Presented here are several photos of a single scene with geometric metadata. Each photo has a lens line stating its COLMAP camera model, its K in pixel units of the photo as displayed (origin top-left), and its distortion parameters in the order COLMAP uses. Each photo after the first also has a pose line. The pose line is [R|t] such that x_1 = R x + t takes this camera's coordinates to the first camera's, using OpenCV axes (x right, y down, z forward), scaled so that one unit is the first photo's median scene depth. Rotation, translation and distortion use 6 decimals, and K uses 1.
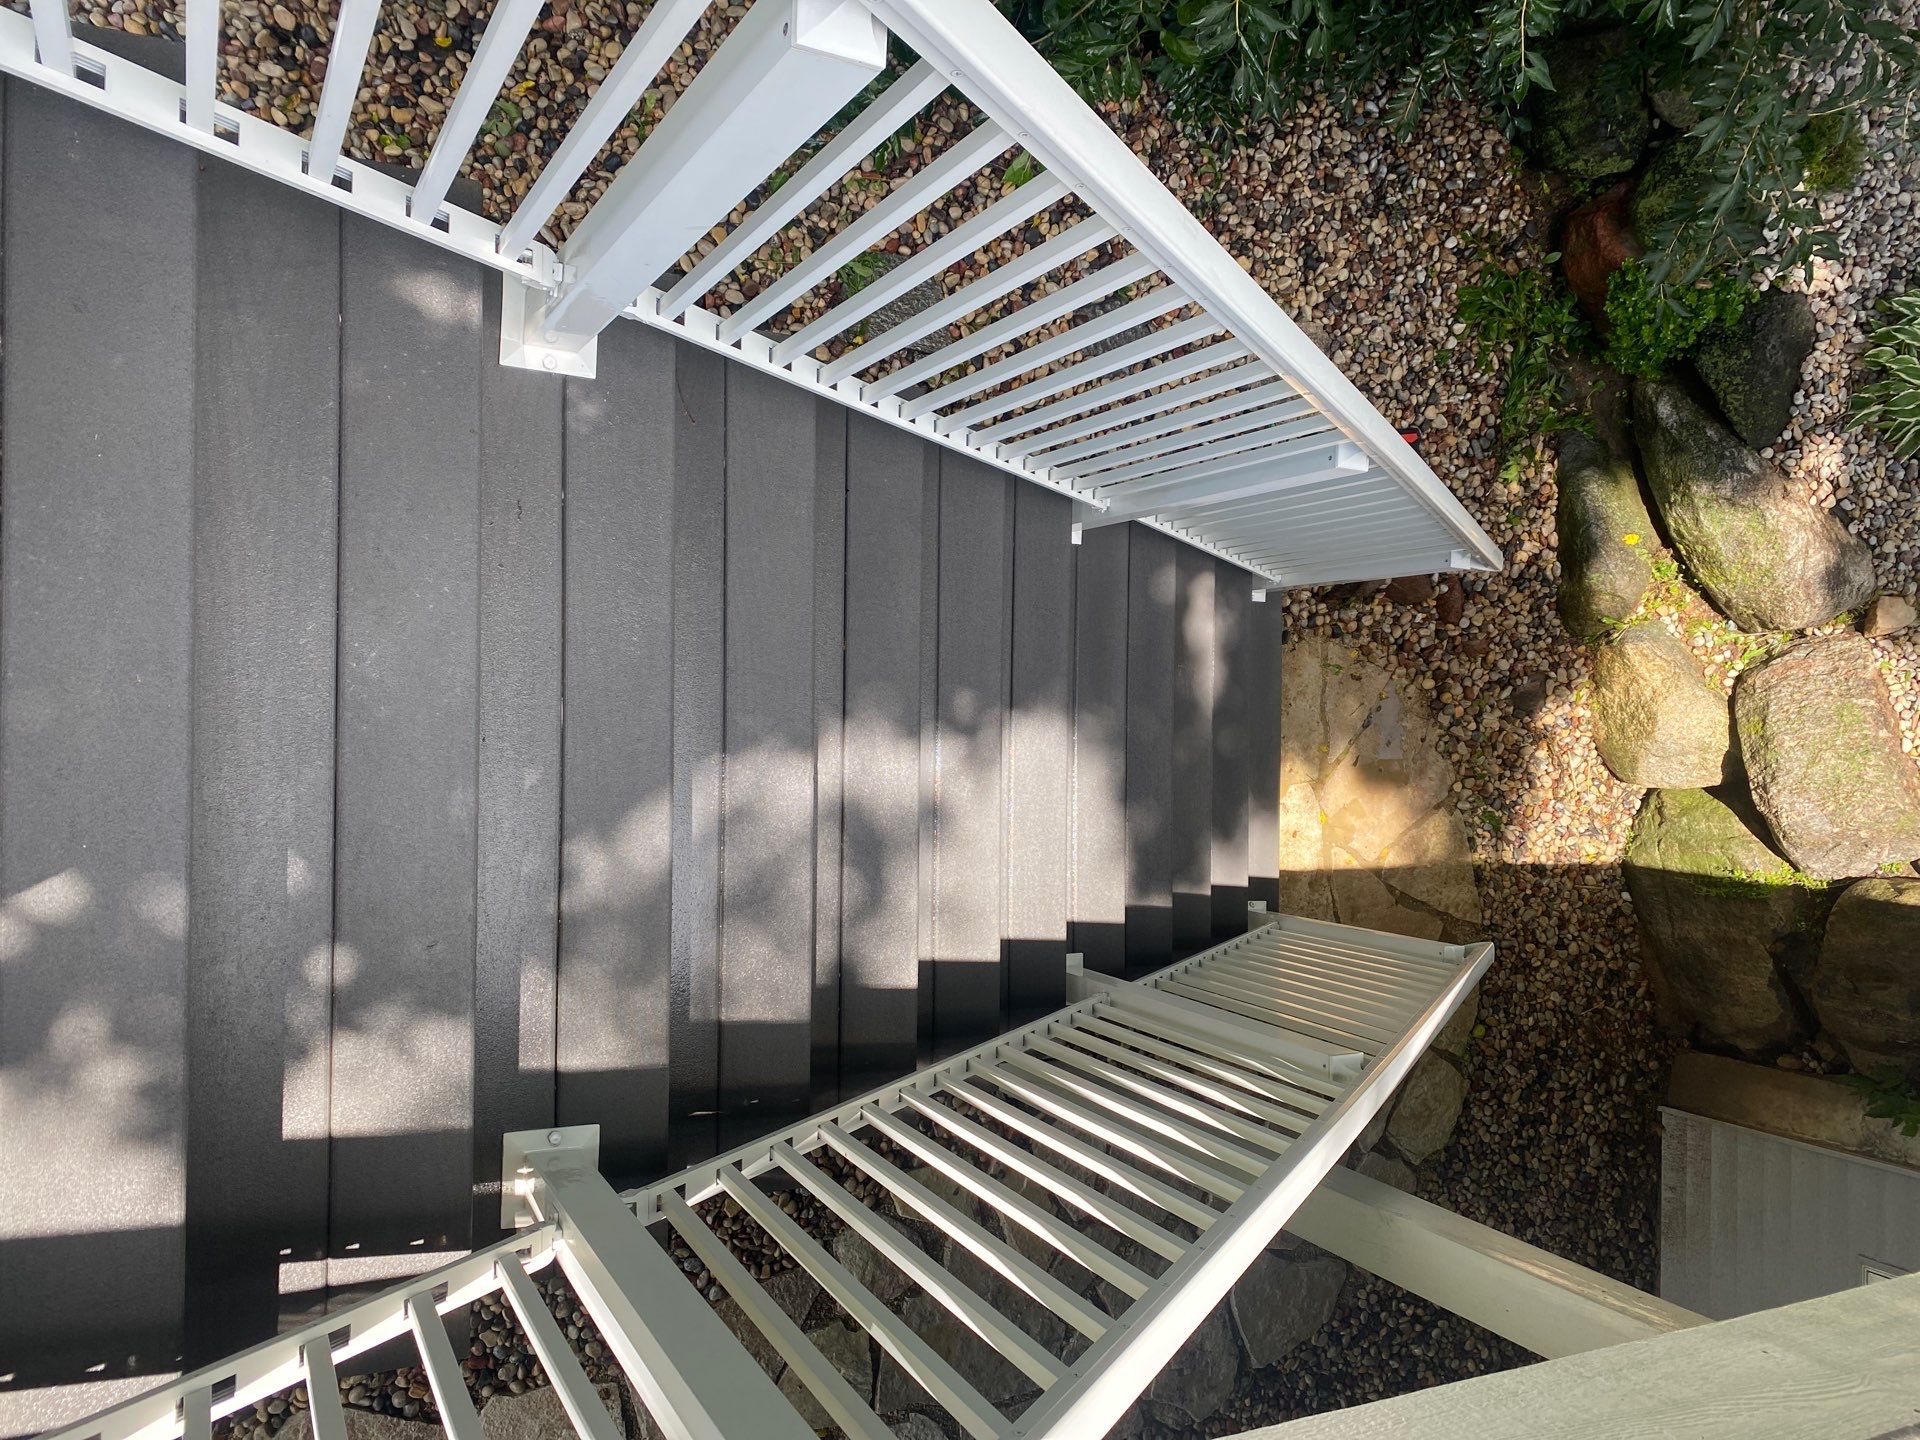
lens RADIAL K [[1461.0, 0, 960.4], [0, 1461.0, 704.0], [0, 0, 1]] dist [0.011718, -0.016568]
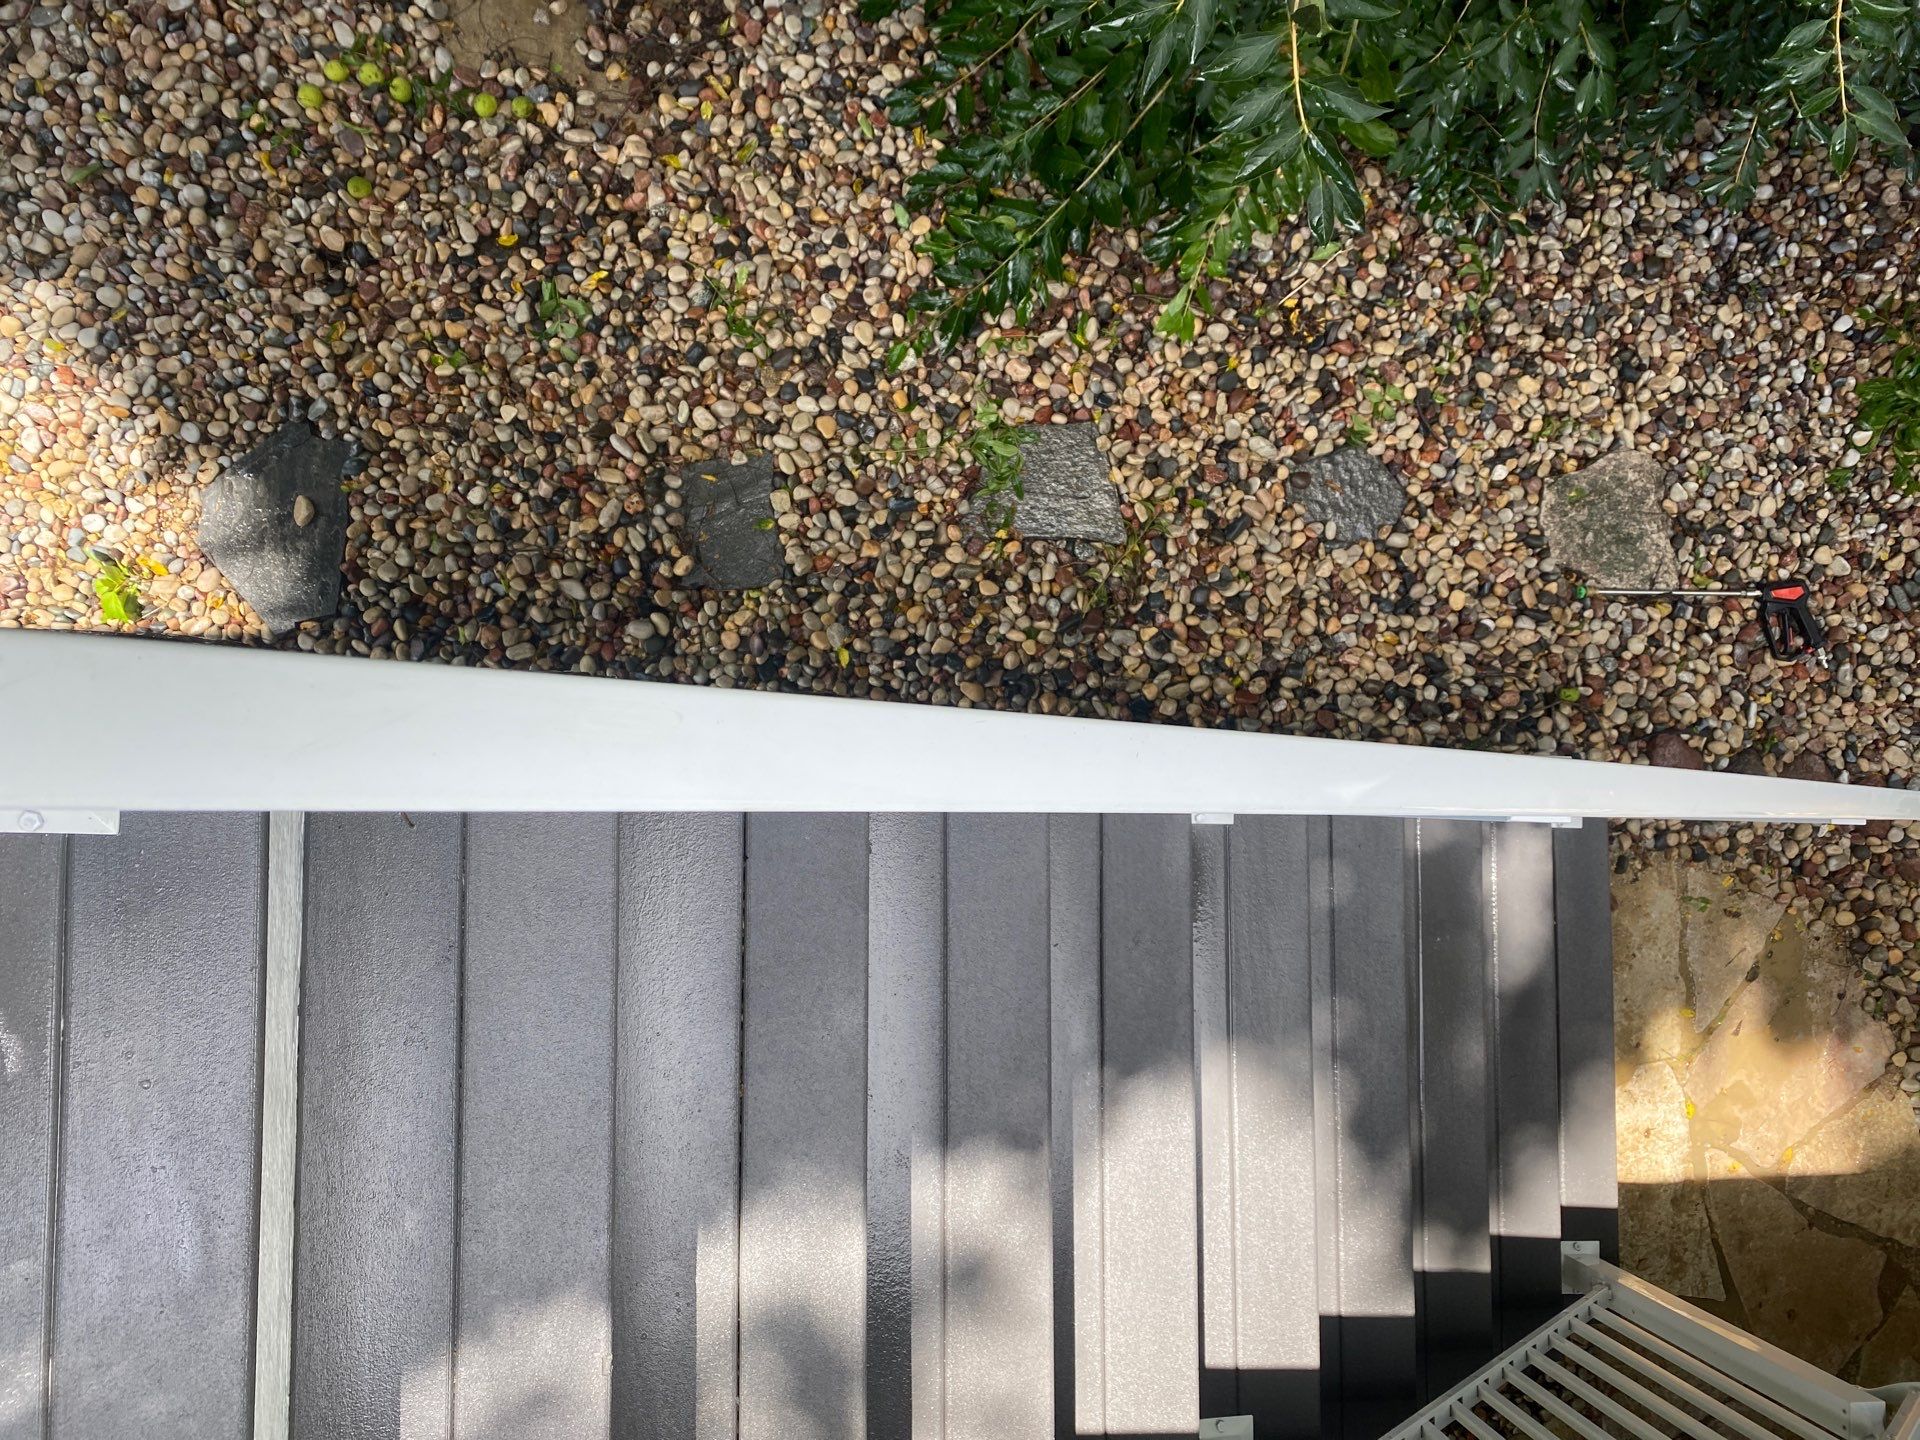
lens RADIAL K [[1461.0, 0, 955.9], [0, 1461.0, 708.6], [0, 0, 1]] dist [0.011718, -0.016568]
pose [[0.962413, -0.032235, -0.269672, 0.106068], [0.017629, 0.998252, -0.056411, -0.095467], [0.271019, 0.049537, 0.961299, 0.197531]]
